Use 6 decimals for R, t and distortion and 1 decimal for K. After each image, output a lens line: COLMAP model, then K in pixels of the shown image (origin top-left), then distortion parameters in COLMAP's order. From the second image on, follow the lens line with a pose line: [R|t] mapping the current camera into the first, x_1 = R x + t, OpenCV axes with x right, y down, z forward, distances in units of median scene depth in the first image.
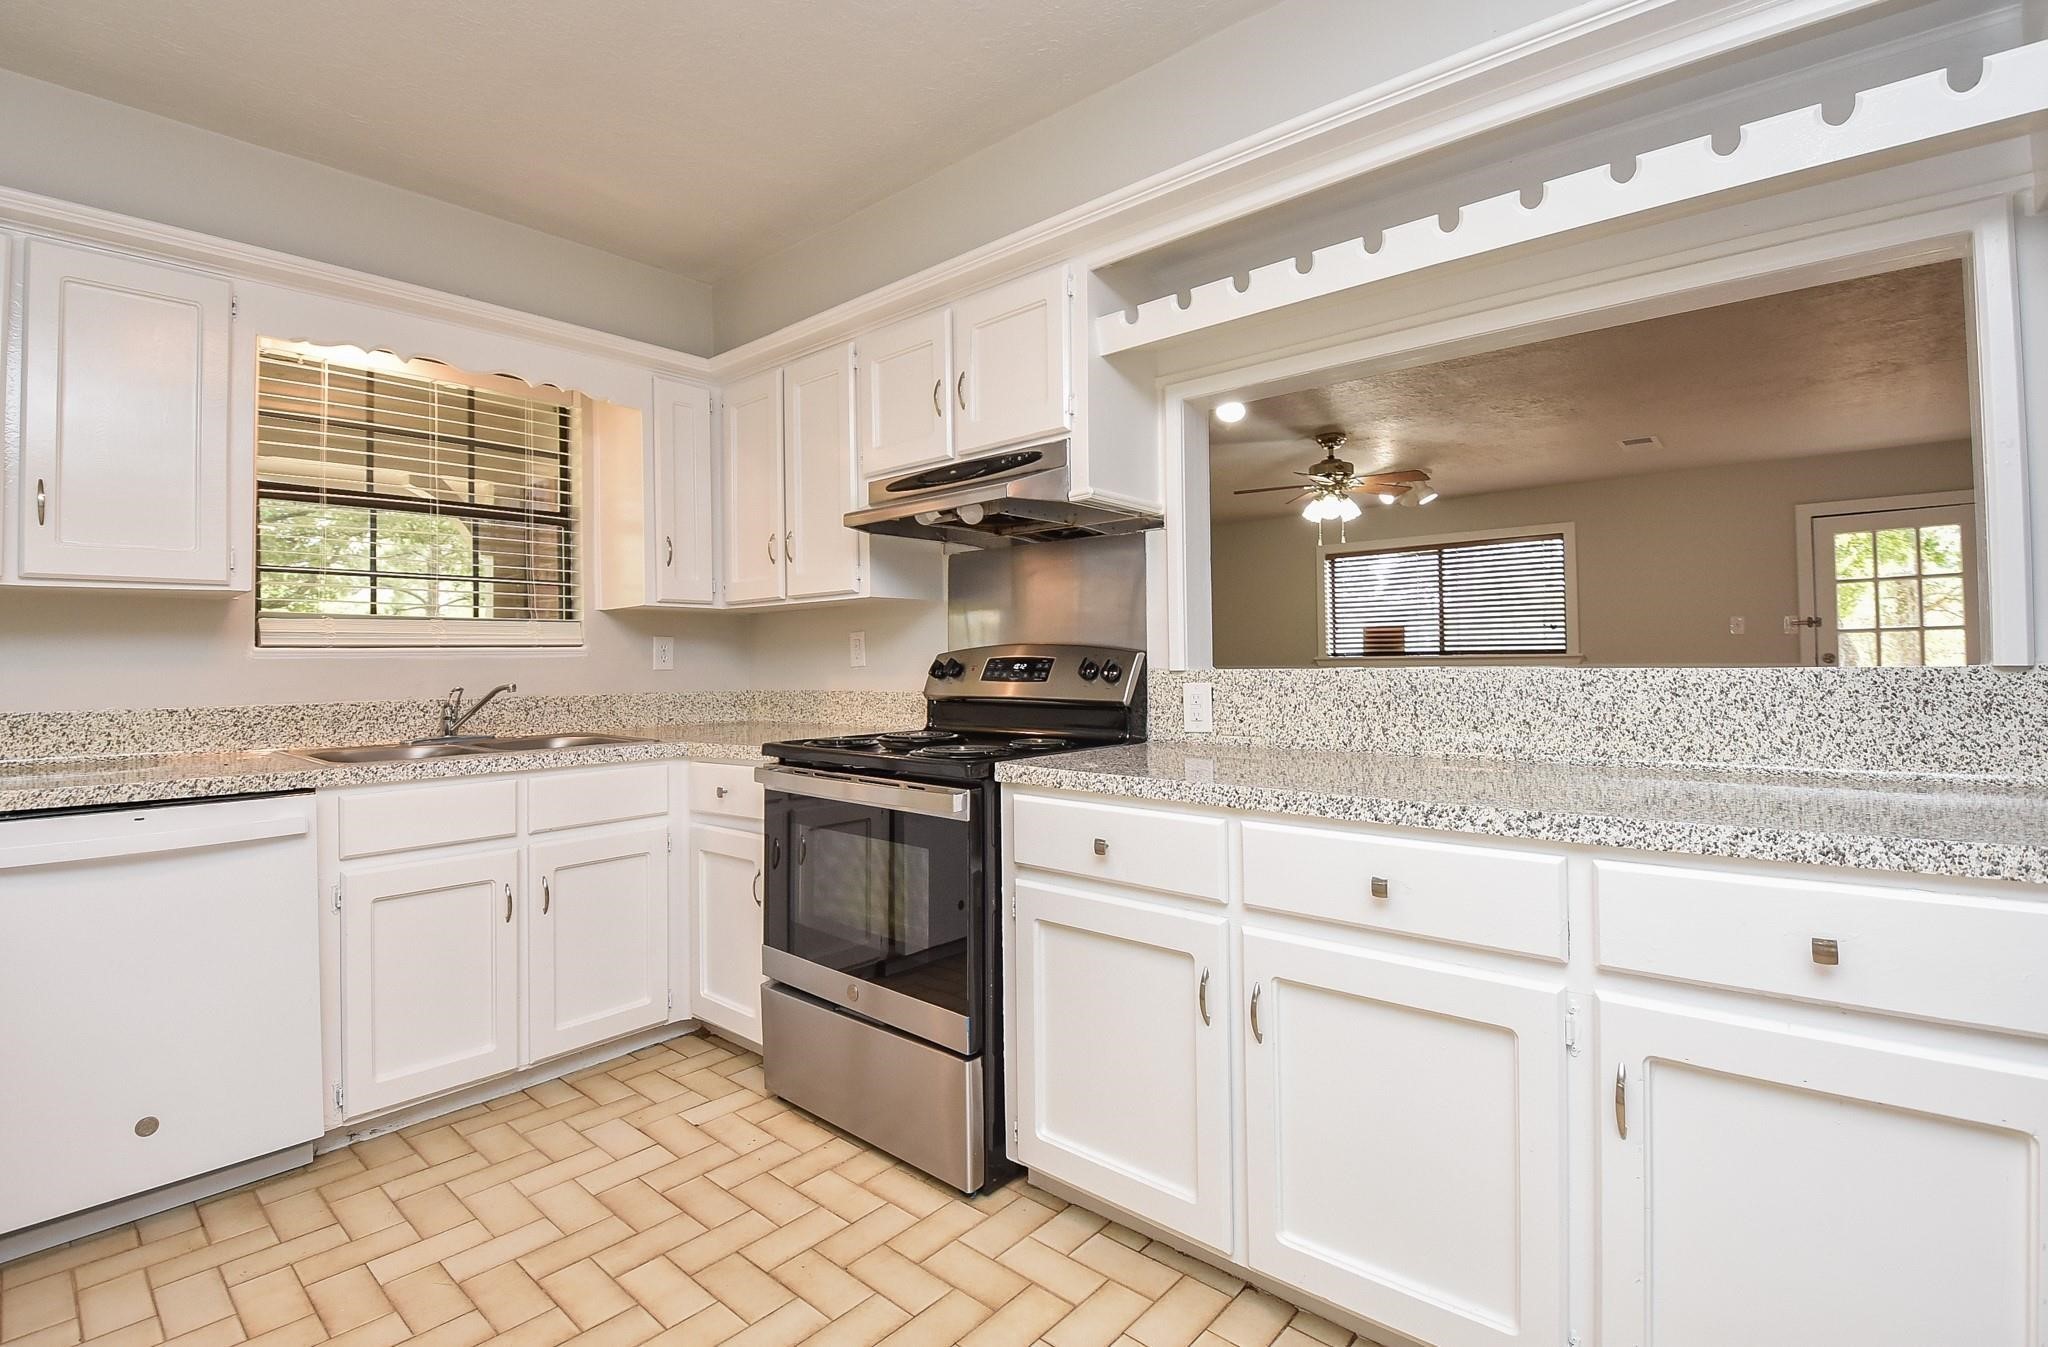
lens RADIAL K [[967.8, 0, 1119.0], [0, 967.8, 647.5], [0, 0, 1]] dist [0.012454, -0.014015]
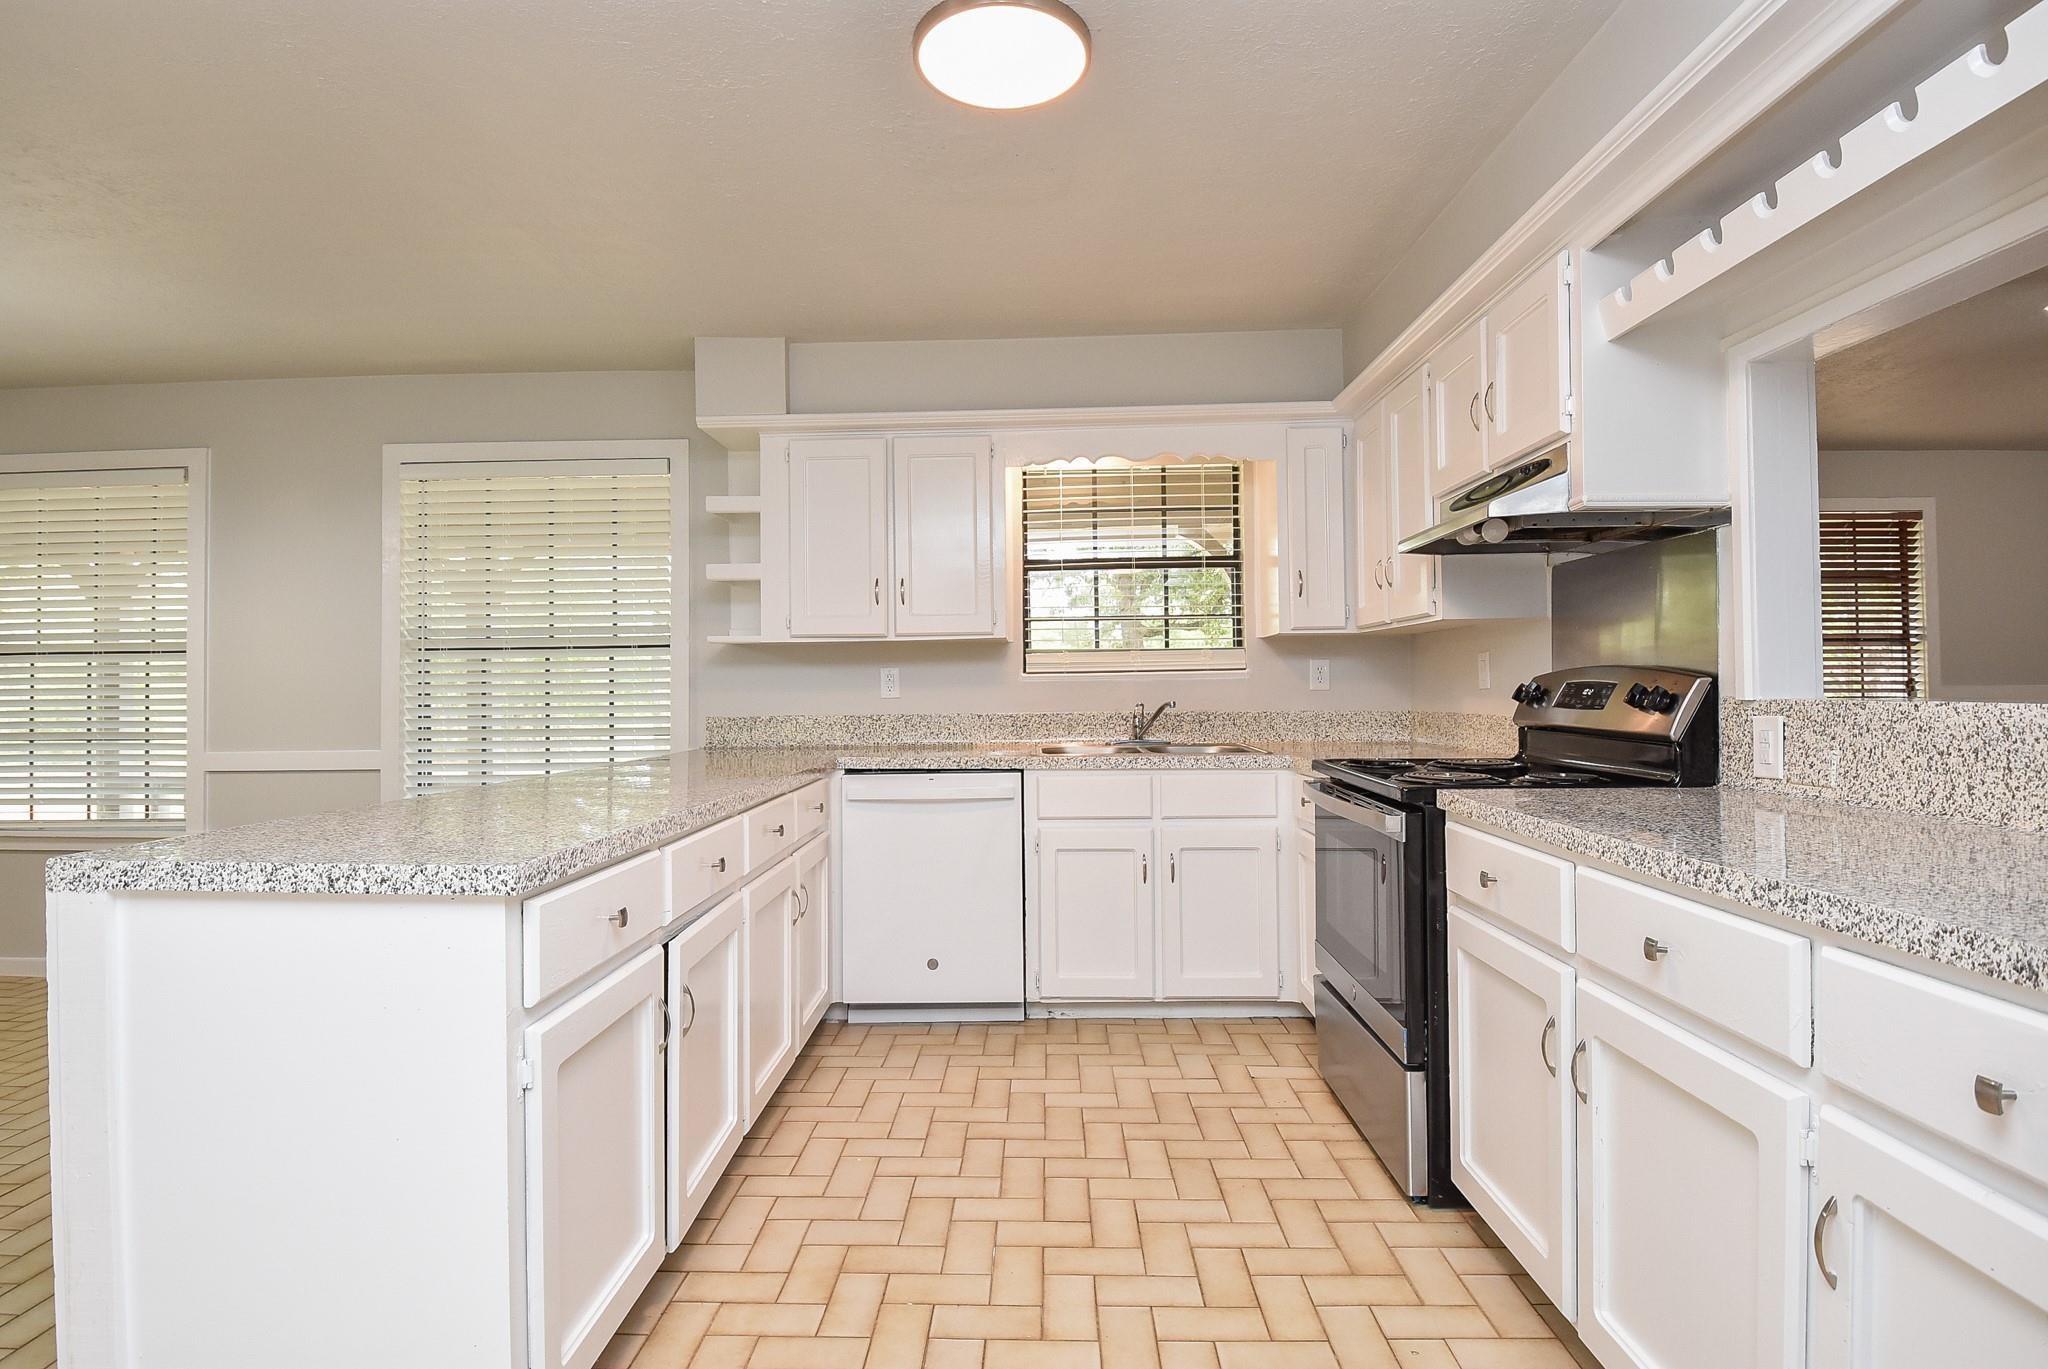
lens RADIAL K [[1096.0, 0, 1023.3], [0, 1096.0, 673.2], [0, 0, 1]] dist [0.020917, -0.004369]
pose [[0.629953, -0.002809, -0.776628, 0.434318], [0.012935, 0.999893, 0.006876, -0.013513], [0.776526, -0.014377, 0.629921, -0.055909]]
